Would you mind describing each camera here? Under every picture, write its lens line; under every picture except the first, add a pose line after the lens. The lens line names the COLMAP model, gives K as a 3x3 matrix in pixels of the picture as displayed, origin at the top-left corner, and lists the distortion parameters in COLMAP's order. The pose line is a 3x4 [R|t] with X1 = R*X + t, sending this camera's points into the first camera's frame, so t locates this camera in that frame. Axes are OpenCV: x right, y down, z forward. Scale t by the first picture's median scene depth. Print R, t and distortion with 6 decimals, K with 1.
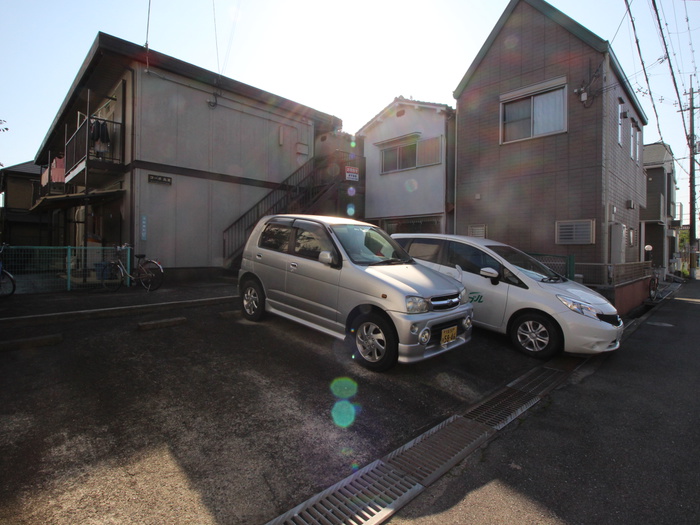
lens RADIAL K [[365.0, 0, 350.5], [0, 365.0, 252.0], [0, 0, 1]] dist [-0.011829, -0.004692]
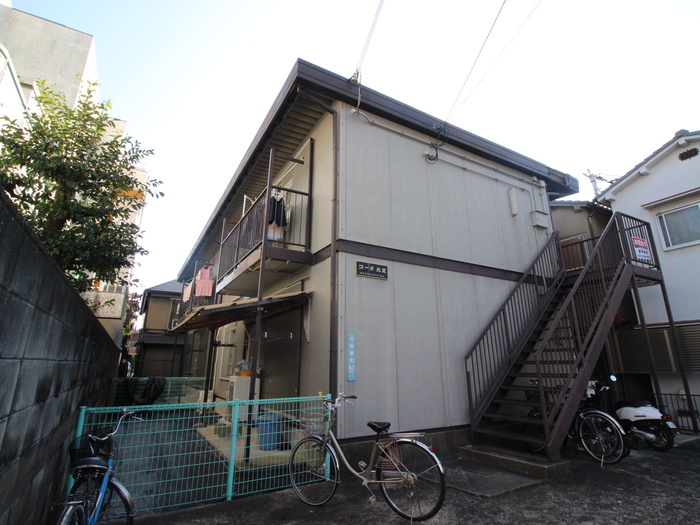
lens RADIAL K [[365.0, 0, 350.5], [0, 365.0, 248.9], [0, 0, 1]] dist [-0.011829, -0.004692]
pose [[0.966594, -0.092412, -0.239074, -0.393073], [0.014392, 0.950838, -0.309354, -0.046765], [0.255909, 0.295579, 0.920404, 0.415593]]
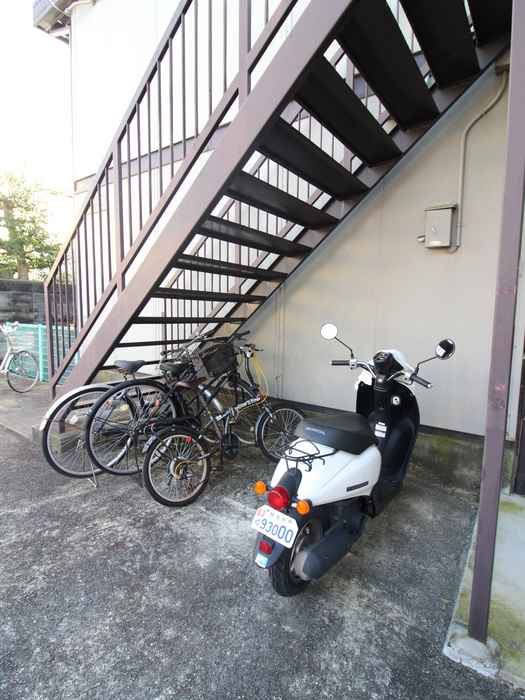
lens RADIAL K [[365.0, 0, 264.3], [0, 365.0, 349.4], [0, 0, 1]] dist [-0.011829, -0.004692]
pose [[0.158530, 0.090556, -0.983193, 0.066017], [-0.020283, 0.995874, 0.088454, -0.034292], [0.987146, 0.005920, 0.159712, 1.101788]]
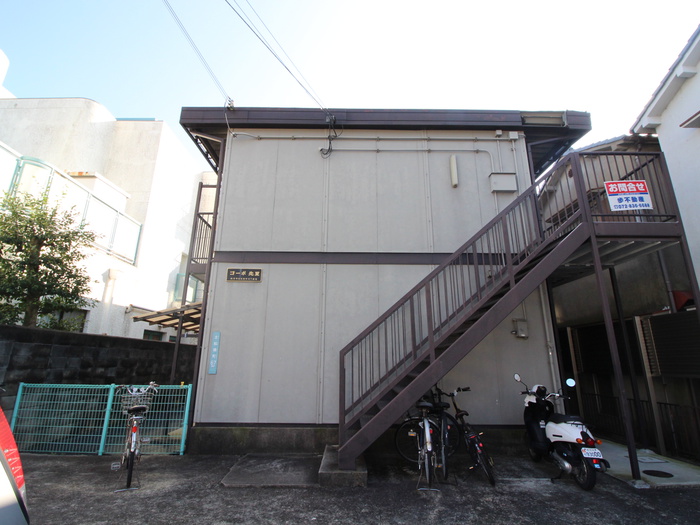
lens RADIAL K [[365.0, 0, 351.2], [0, 365.0, 250.7], [0, 0, 1]] dist [-0.011829, -0.004692]
pose [[0.710804, -0.213172, -0.670311, 0.053367], [-0.000170, 0.952919, -0.303226, -0.040574], [0.703391, 0.215648, 0.677302, 0.651100]]
